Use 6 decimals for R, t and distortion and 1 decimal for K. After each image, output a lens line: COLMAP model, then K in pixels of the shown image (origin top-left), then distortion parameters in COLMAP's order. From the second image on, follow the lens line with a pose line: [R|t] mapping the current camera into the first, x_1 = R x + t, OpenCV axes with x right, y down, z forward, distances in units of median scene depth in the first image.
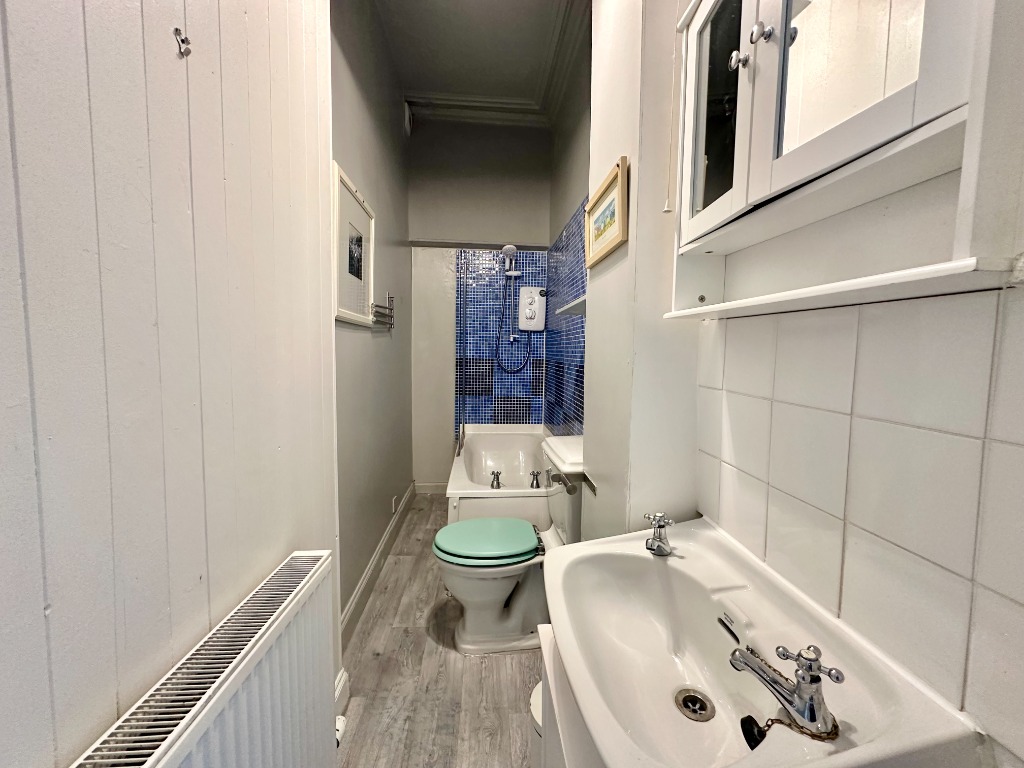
lens RADIAL K [[407.6, 0, 510.8], [0, 407.6, 380.8], [0, 0, 1]] dist [-0.002246, 0.000007]
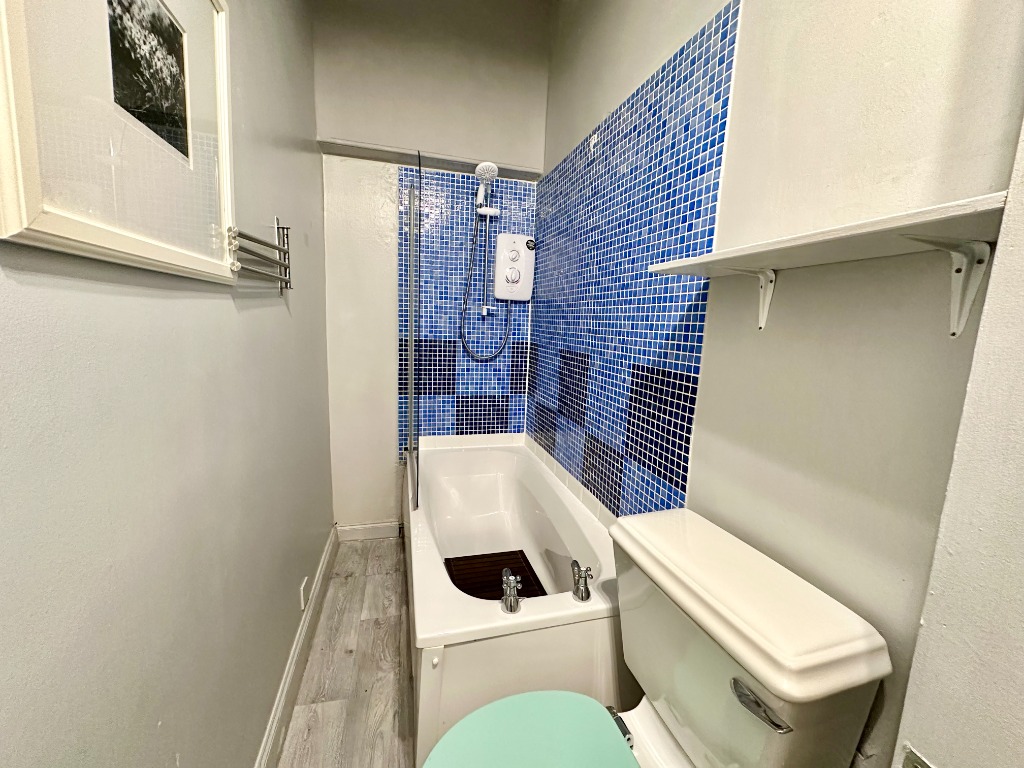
lens RADIAL K [[407.6, 0, 510.8], [0, 407.6, 380.8], [0, 0, 1]] dist [-0.002246, 0.000007]
pose [[0.981782, -0.006922, 0.189883, -0.084951], [-0.008035, 0.996930, 0.077886, -0.042107], [-0.189840, -0.077993, 0.978712, 0.326226]]
